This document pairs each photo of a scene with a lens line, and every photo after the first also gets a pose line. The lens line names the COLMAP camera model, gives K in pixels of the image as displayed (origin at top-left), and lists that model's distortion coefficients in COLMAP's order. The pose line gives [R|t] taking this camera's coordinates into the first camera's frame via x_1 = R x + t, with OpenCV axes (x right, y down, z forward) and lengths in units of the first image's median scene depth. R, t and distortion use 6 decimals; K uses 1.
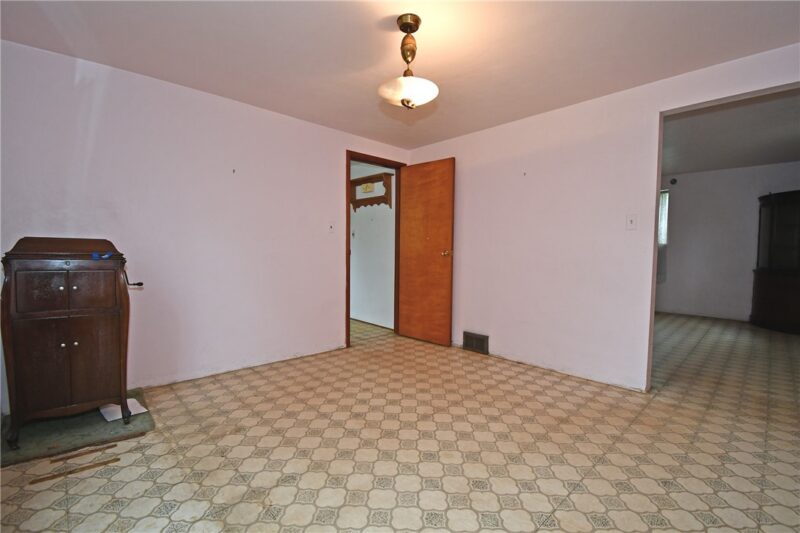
lens RADIAL K [[353.3, 0, 400.0], [0, 353.3, 266.5], [0, 0, 1]] dist [0.025790, -0.029944]
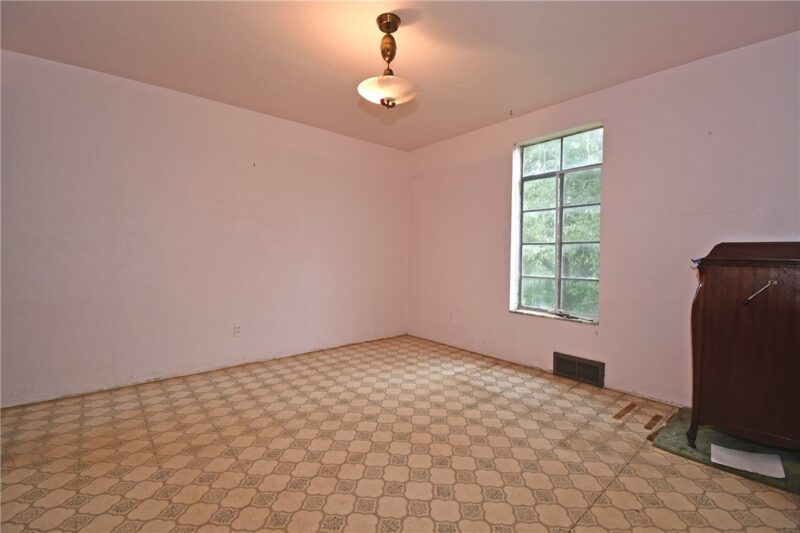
lens RADIAL K [[353.3, 0, 400.0], [0, 353.3, 266.5], [0, 0, 1]] dist [0.025790, -0.029944]
pose [[-0.998683, -0.018124, 0.048005, -0.055074], [-0.013998, 0.996288, 0.084933, -0.070955], [-0.049366, 0.084150, -0.995230, 1.679787]]
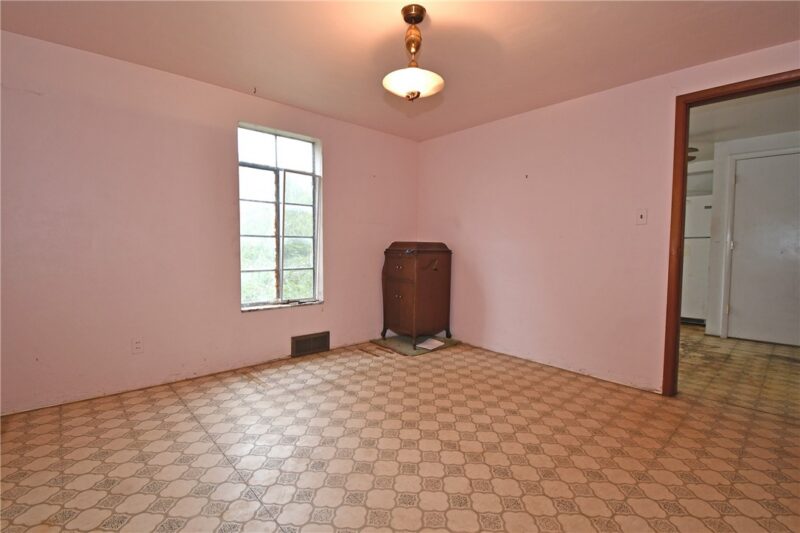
lens RADIAL K [[370.5, 0, 411.0], [0, 370.5, 268.1], [0, 0, 1]] dist [-0.001107, -0.000371]
pose [[0.004825, 0.044571, -0.998995, 0.882608], [-0.057469, 0.997367, 0.044221, -0.022650], [0.998336, 0.057198, 0.007374, 0.839353]]
